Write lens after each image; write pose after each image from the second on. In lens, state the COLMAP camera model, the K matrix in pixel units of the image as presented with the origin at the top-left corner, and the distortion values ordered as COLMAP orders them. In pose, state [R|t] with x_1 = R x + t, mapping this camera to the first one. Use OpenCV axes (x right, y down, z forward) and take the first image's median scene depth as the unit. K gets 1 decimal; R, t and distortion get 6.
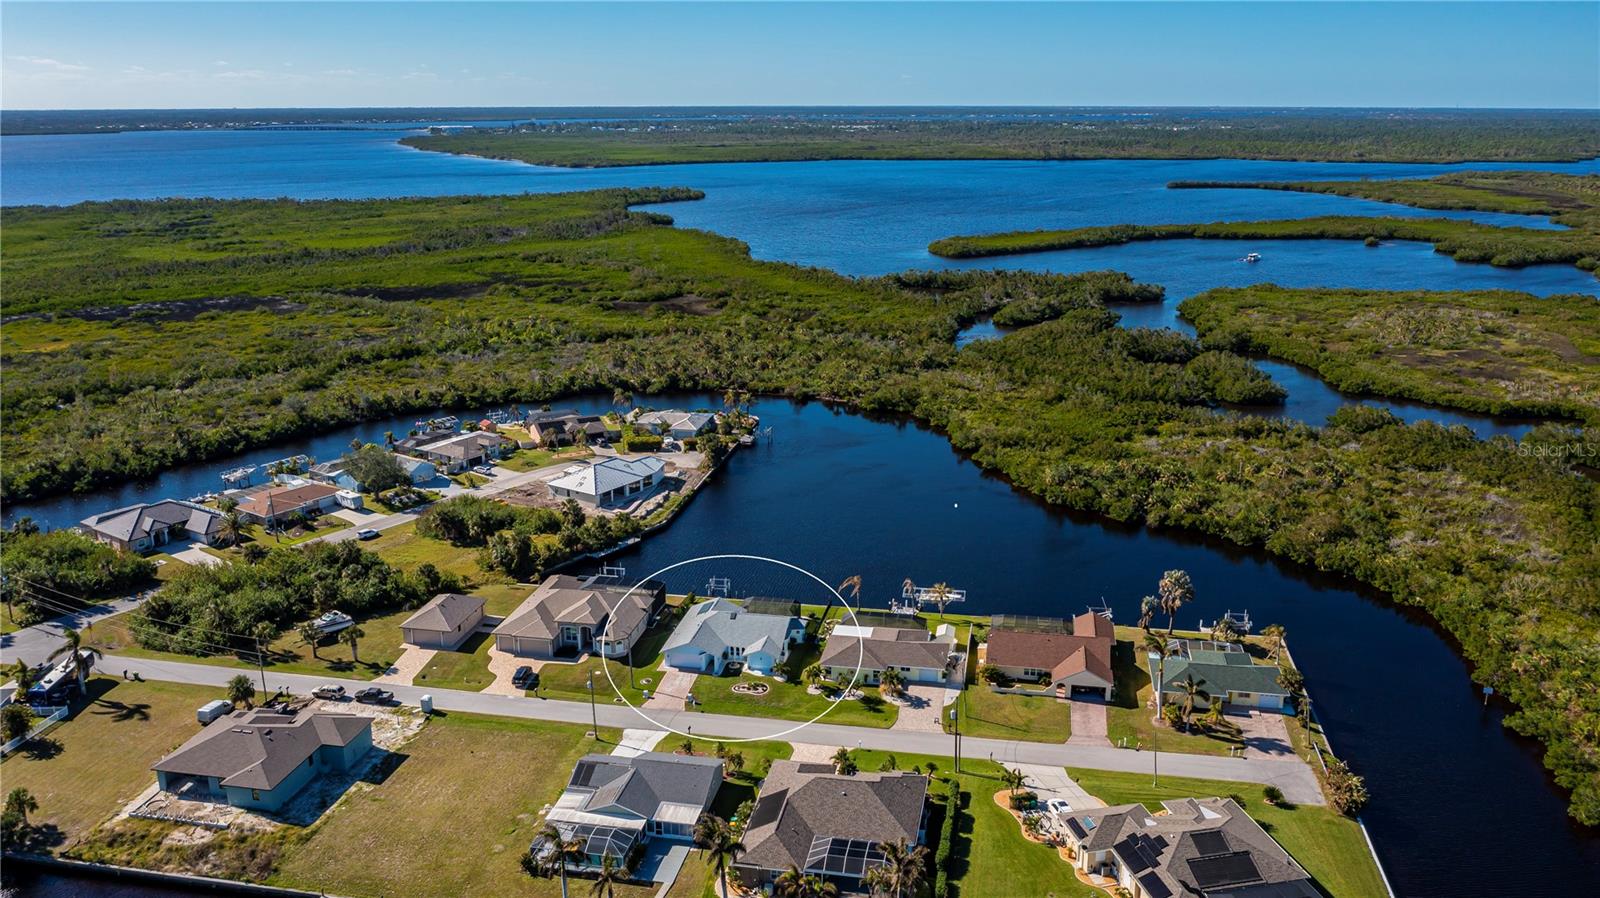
lens RADIAL K [[1253.0, 0, 801.9], [0, 1253.0, 446.8], [0, 0, 1]] dist [-0.023408, 0.000725]
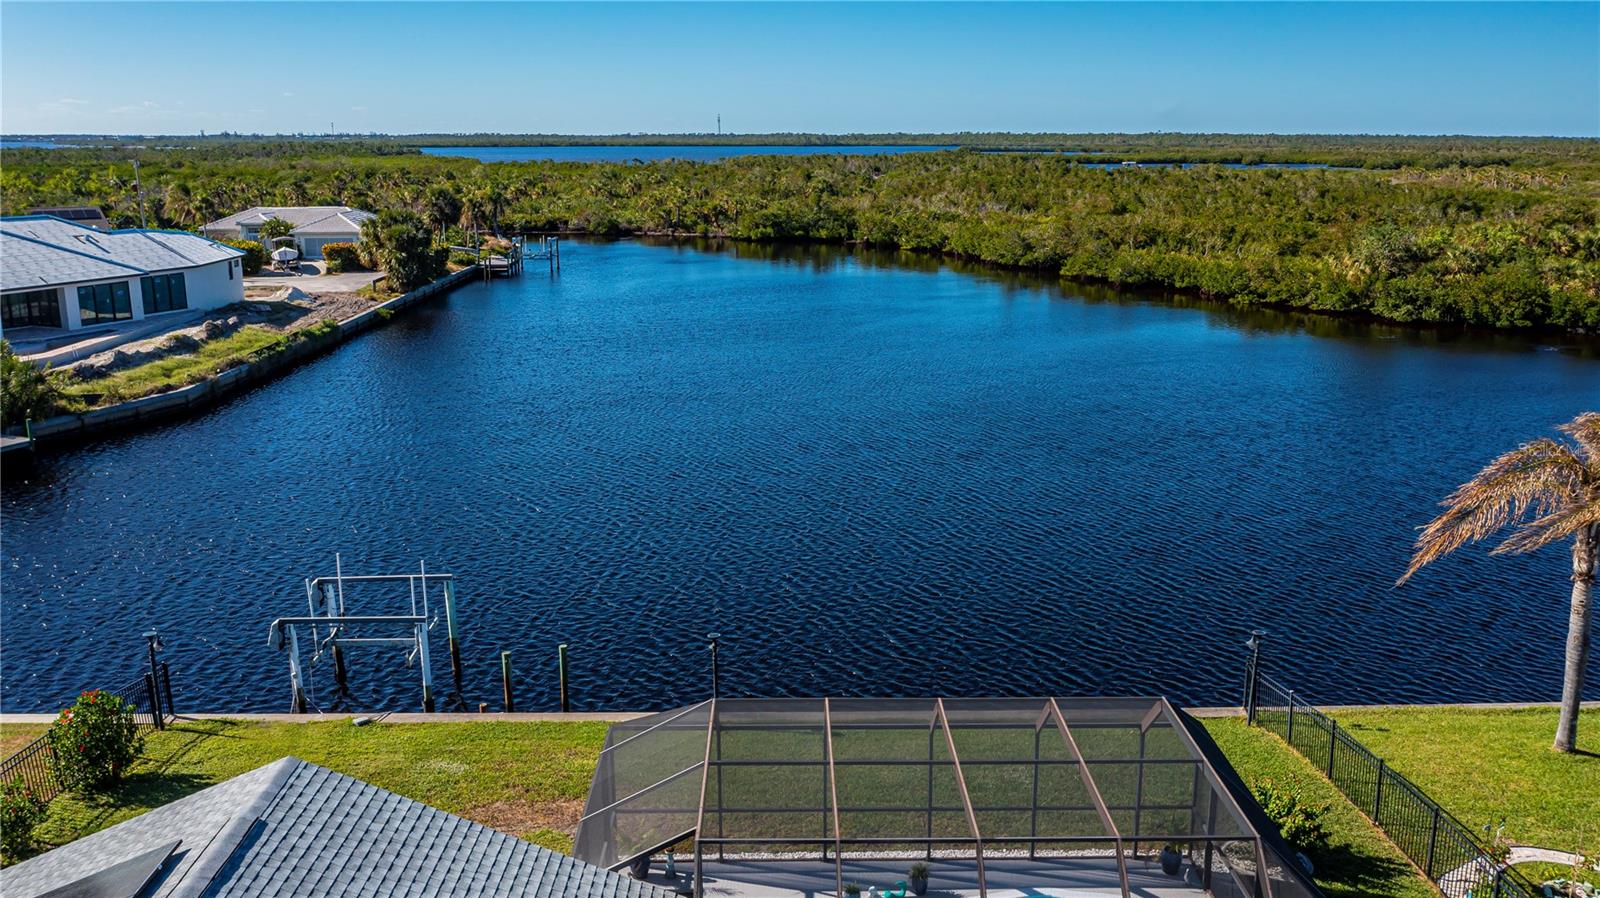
lens RADIAL K [[1253.0, 0, 795.1], [0, 1253.0, 455.2], [0, 0, 1]] dist [-0.023408, 0.000725]
pose [[0.978965, -0.045495, 0.198893, -0.053646], [0.050233, 0.998560, -0.018837, 0.112153], [-0.197750, 0.028431, 0.979840, 0.970281]]
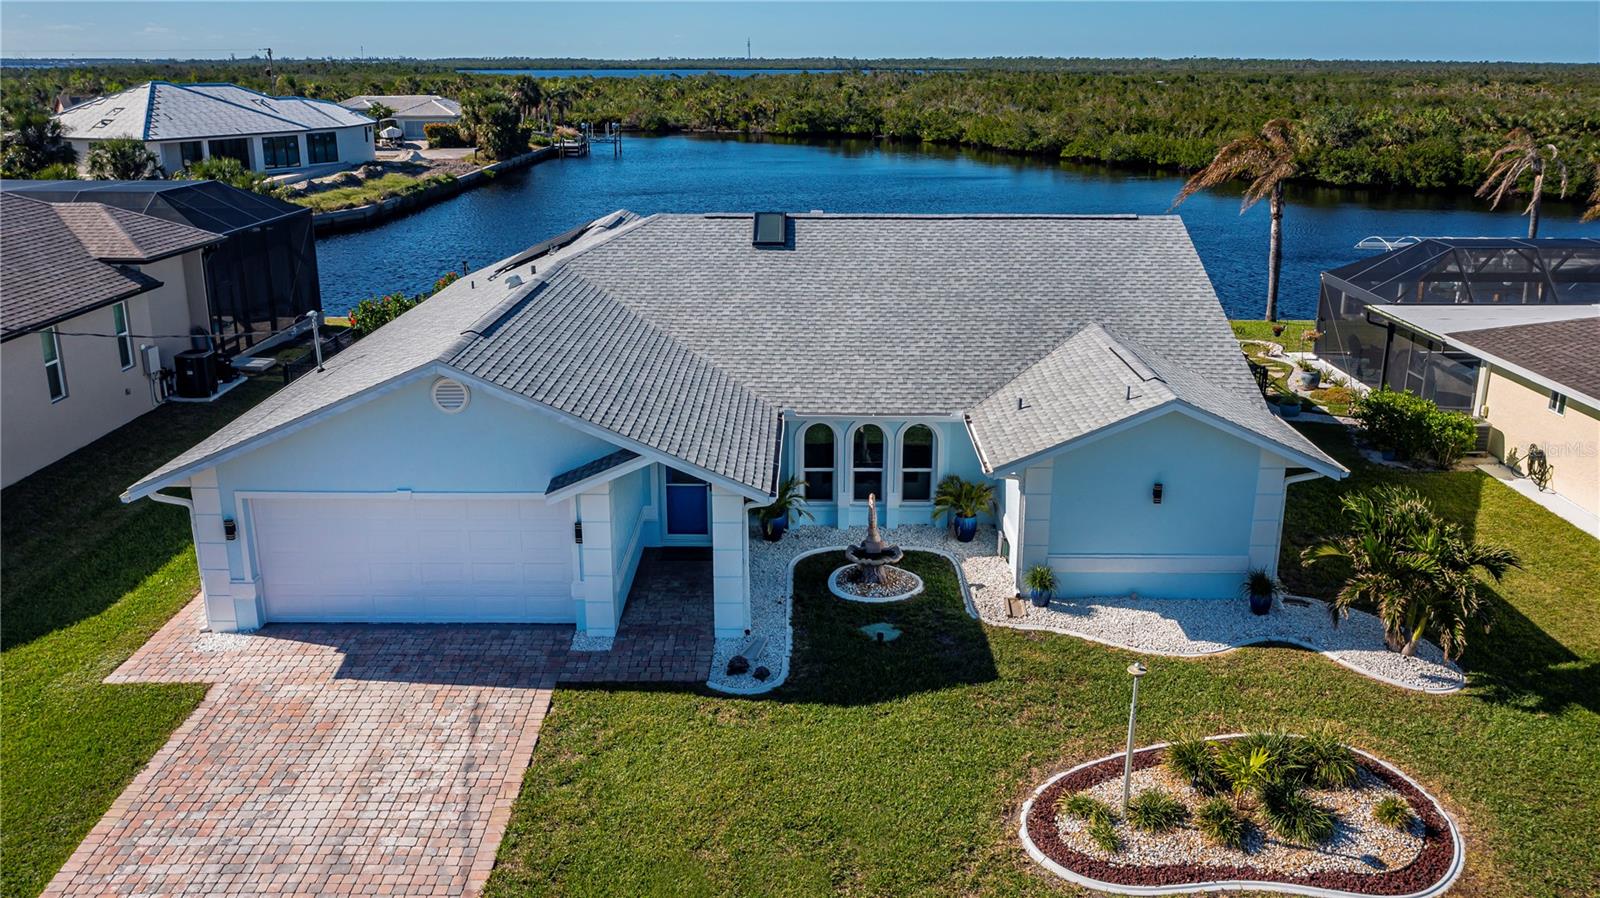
lens RADIAL K [[1253.0, 0, 803.6], [0, 1253.0, 442.8], [0, 0, 1]] dist [-0.023408, 0.000725]
pose [[0.982252, -0.048783, 0.181111, -0.077429], [0.044676, 0.998645, 0.026691, 0.155857], [-0.182168, -0.018126, 0.983100, 0.873310]]
